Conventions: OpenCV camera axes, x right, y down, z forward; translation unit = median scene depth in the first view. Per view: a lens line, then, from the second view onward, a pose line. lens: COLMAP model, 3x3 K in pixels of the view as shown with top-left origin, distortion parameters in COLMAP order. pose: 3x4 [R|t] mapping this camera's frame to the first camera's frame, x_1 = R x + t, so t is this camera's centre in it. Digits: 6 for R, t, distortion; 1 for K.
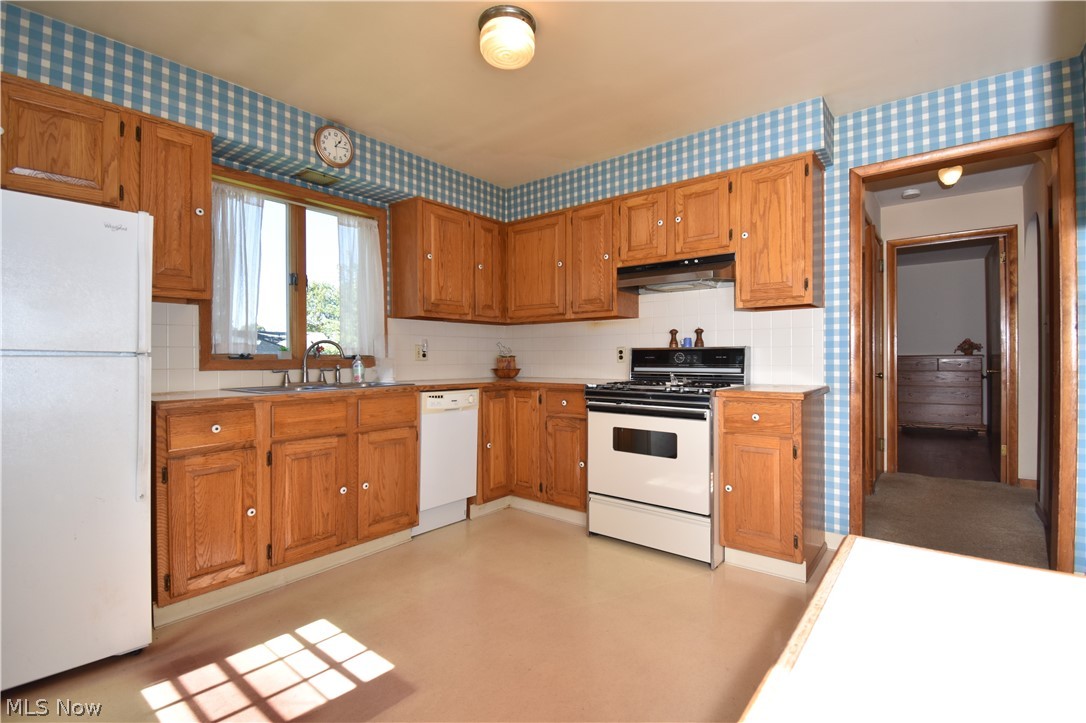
lens RADIAL K [[489.9, 0, 544.1], [0, 489.9, 360.1], [0, 0, 1]] dist [0.004296, -0.014550]
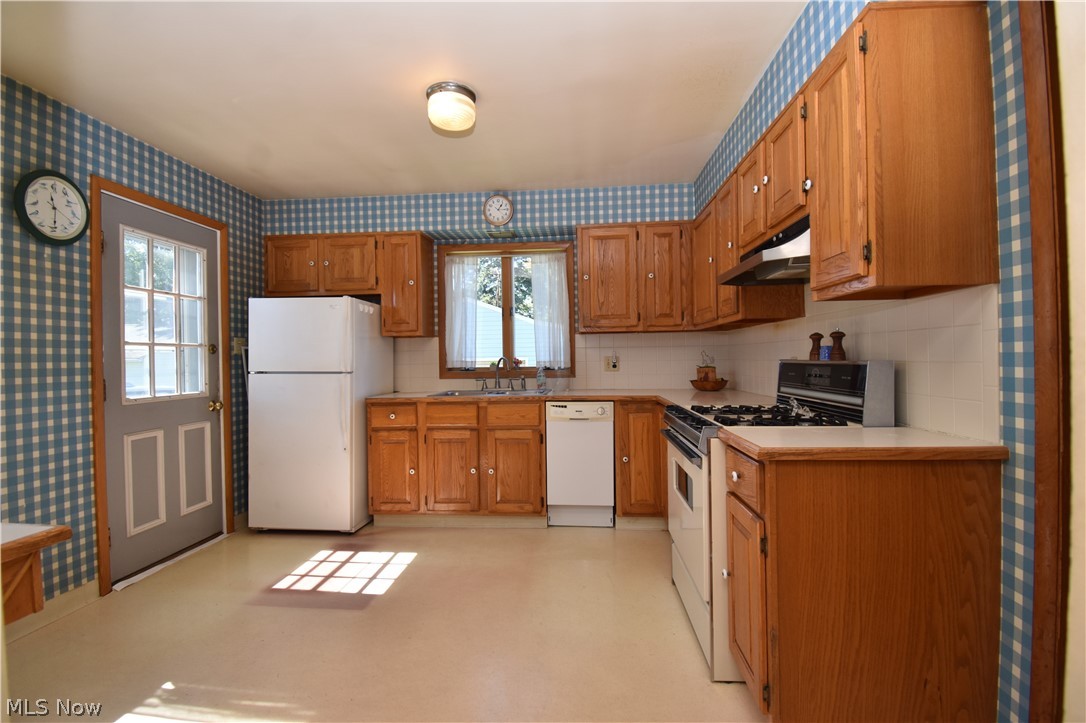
lens RADIAL K [[489.9, 0, 561.8], [0, 489.9, 355.8], [0, 0, 1]] dist [0.004296, -0.014550]
pose [[0.568398, -0.008286, -0.822712, 0.731753], [0.009300, 0.999950, -0.003646, -0.038361], [0.822701, -0.005579, 0.568447, 0.383980]]
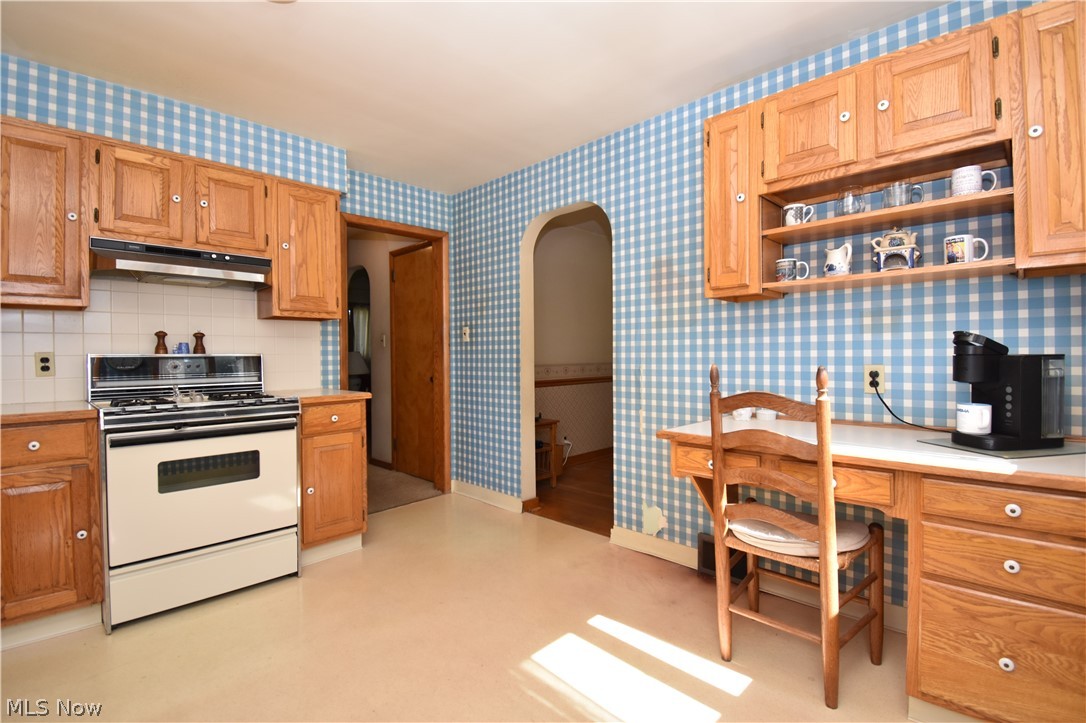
lens RADIAL K [[489.9, 0, 547.2], [0, 489.9, 359.7], [0, 0, 1]] dist [0.004296, -0.014550]
pose [[0.095492, -0.003495, 0.995424, -0.548406], [0.016398, 0.999864, 0.001937, -0.009813], [-0.995295, 0.016138, 0.095537, 0.356510]]
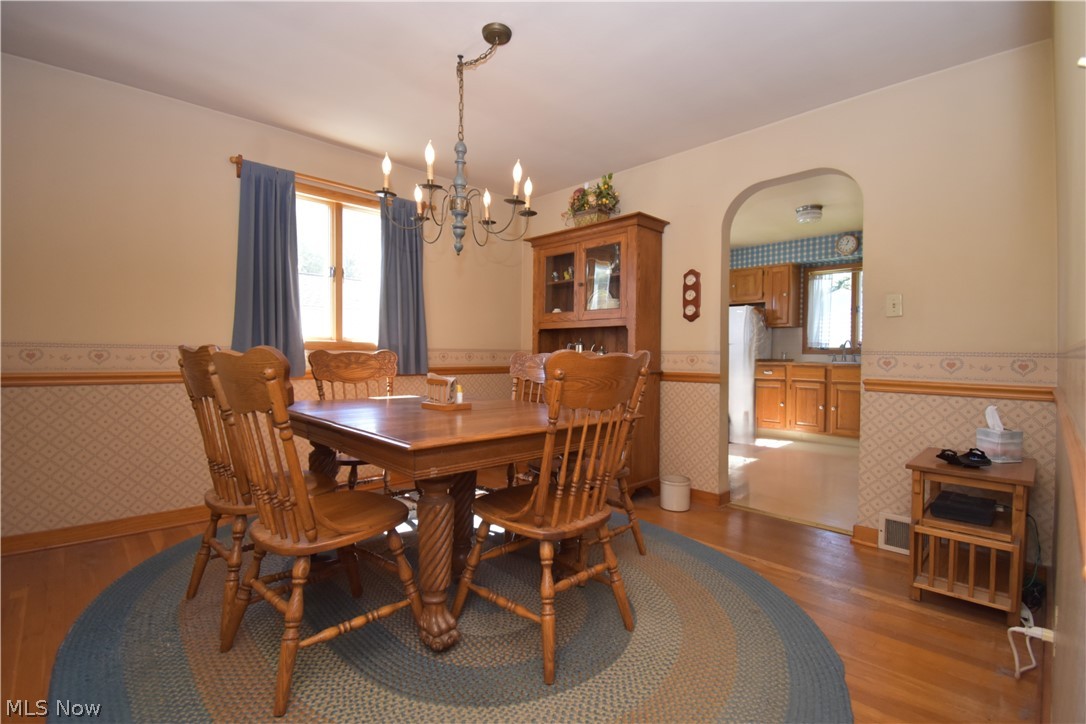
lens RADIAL K [[489.9, 0, 537.4], [0, 489.9, 361.7], [0, 0, 1]] dist [0.004296, -0.014550]
pose [[-0.146258, 0.024287, -0.988948, 1.737706], [-0.013543, 0.999556, 0.026550, 0.011568], [0.989154, 0.017277, -0.145865, 0.036818]]
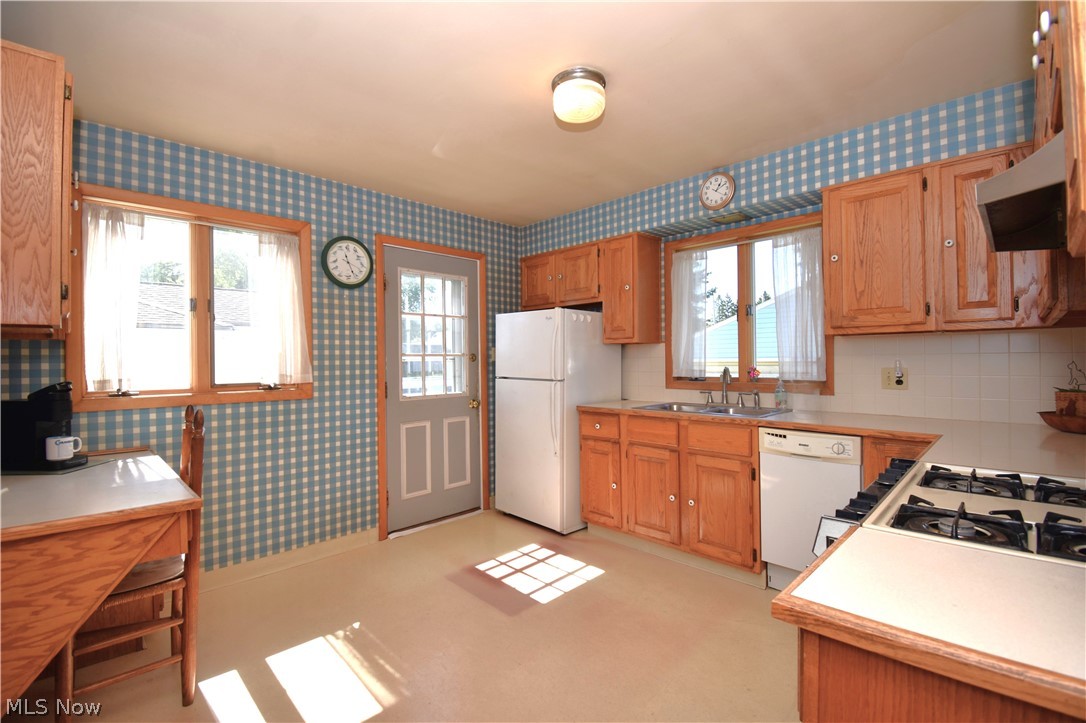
lens RADIAL K [[489.9, 0, 539.6], [0, 489.9, 361.5], [0, 0, 1]] dist [0.004296, -0.014550]
pose [[-0.121343, 0.008168, -0.992577, 0.697905], [0.006484, 0.999951, 0.007436, -0.064160], [0.992589, -0.005534, -0.121391, 0.723448]]
